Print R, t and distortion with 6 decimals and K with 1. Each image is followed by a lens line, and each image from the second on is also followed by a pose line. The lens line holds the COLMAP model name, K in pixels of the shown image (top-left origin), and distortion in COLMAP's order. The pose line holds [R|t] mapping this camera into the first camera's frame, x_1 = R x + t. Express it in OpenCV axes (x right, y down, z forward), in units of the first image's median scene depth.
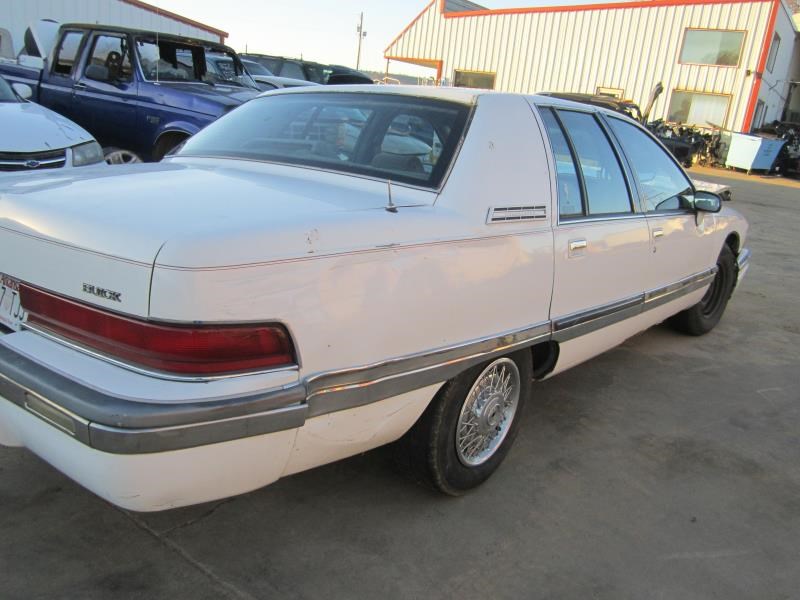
lens RADIAL K [[670.0, 0, 402.2], [0, 670.0, 301.9], [0, 0, 1]] dist [-0.052528, 0.015129]
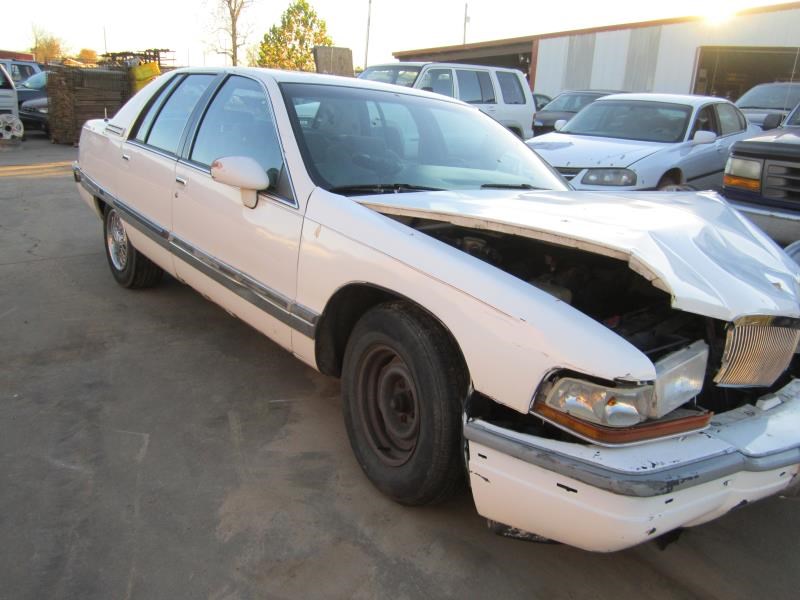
lens RADIAL K [[670.0, 0, 403.6], [0, 670.0, 302.4], [0, 0, 1]] dist [-0.052528, 0.015129]
pose [[-0.190473, 0.182597, -0.964561, 1.261450], [-0.356375, 0.902659, 0.241252, -0.285234], [0.914722, 0.389698, -0.106859, 1.405138]]
